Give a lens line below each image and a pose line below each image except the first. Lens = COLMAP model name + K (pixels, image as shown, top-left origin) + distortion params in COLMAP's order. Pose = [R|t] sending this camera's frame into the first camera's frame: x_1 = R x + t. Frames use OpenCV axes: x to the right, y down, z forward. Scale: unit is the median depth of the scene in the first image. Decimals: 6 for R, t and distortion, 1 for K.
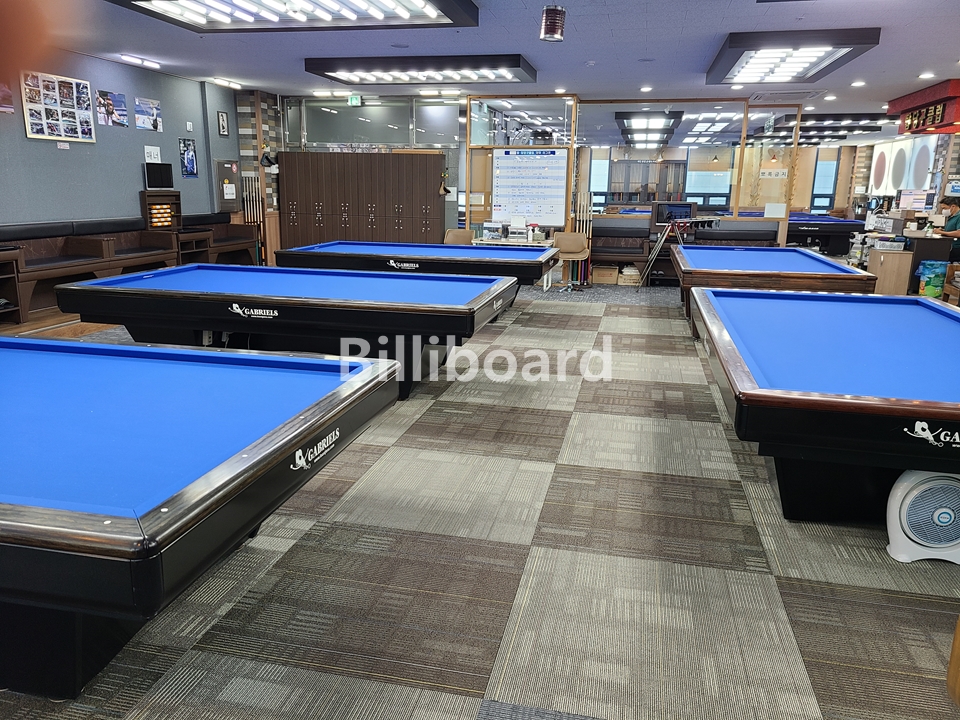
lens RADIAL K [[714.7, 0, 477.8], [0, 714.7, 354.2], [0, 0, 1]] dist [0.054644, -0.025229]
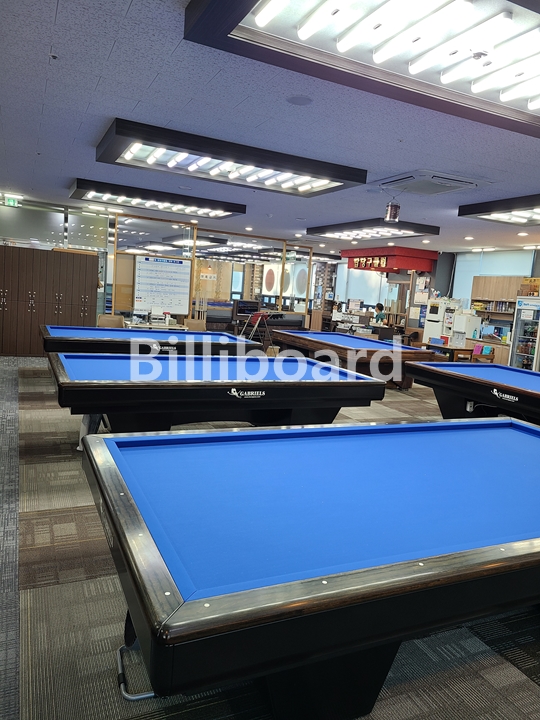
lens RADIAL K [[536.0, 0, 270.5], [0, 536.0, 357.1], [0, 0, 1]] dist [0.054644, -0.025229]
pose [[0.790840, -0.028628, 0.611352, -0.389679], [0.074195, 0.996023, -0.049336, -0.032941], [-0.607508, 0.084376, 0.789819, 0.086461]]
